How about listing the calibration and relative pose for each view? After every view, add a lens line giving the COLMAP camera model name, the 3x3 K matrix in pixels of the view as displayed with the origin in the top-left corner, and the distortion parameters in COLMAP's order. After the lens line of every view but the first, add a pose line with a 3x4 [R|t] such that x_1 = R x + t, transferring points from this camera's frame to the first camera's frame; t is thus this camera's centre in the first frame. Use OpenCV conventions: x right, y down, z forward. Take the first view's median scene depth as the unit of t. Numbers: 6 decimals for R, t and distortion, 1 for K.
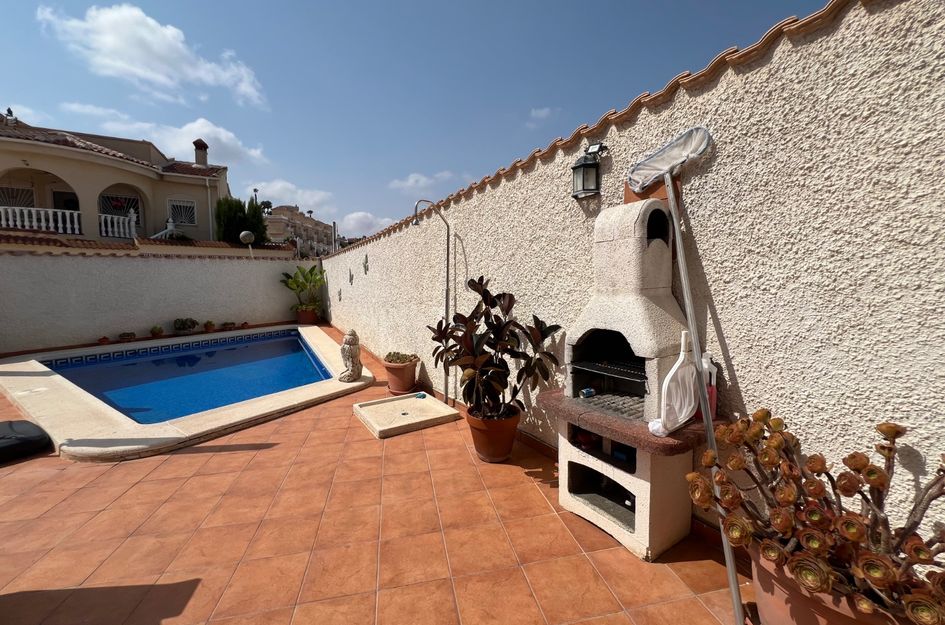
lens RADIAL K [[372.3, 0, 465.3], [0, 372.3, 303.0], [0, 0, 1]] dist [-0.000088, 0.000171]
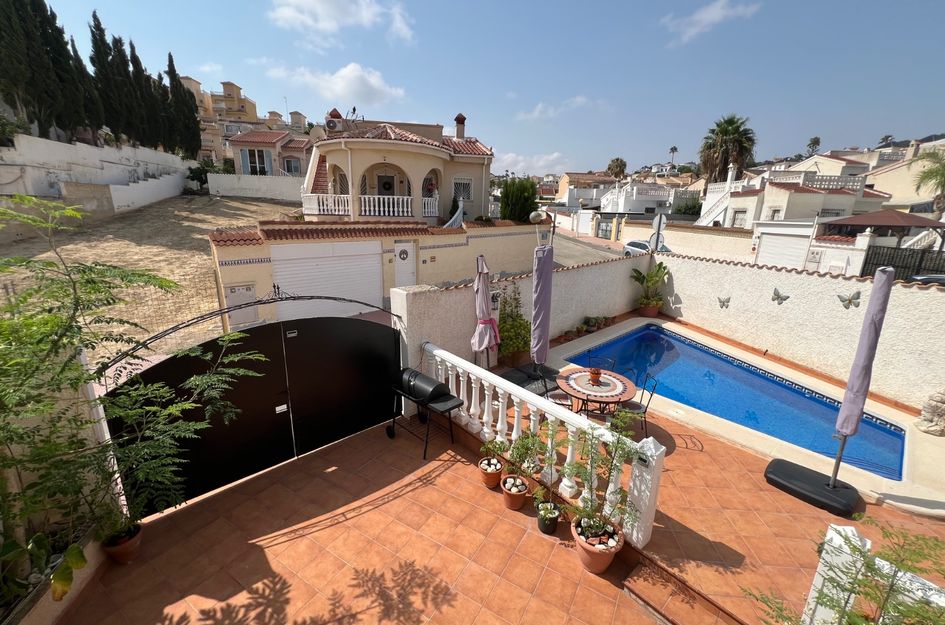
lens RADIAL K [[372.3, 0, 465.3], [0, 372.3, 303.0], [0, 0, 1]] dist [-0.000088, 0.000171]
pose [[0.960786, 0.079805, -0.265560, -0.656721], [-0.034150, 0.984454, 0.172292, -0.151472], [0.275182, -0.156466, 0.948574, -0.186180]]
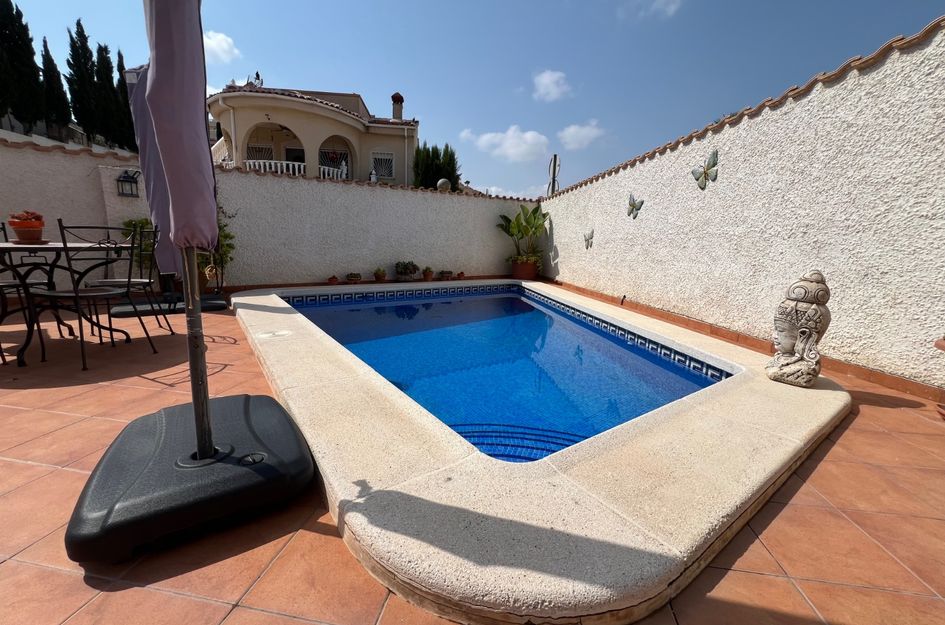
lens RADIAL K [[370.1, 0, 472.3], [0, 370.1, 298.3], [0, 0, 1]] dist [0.002580, 0.000306]
pose [[0.934353, 0.073012, -0.348790, -0.249468], [-0.050044, 0.995970, 0.074425, 0.043251], [0.352819, -0.052084, 0.934241, 0.208529]]
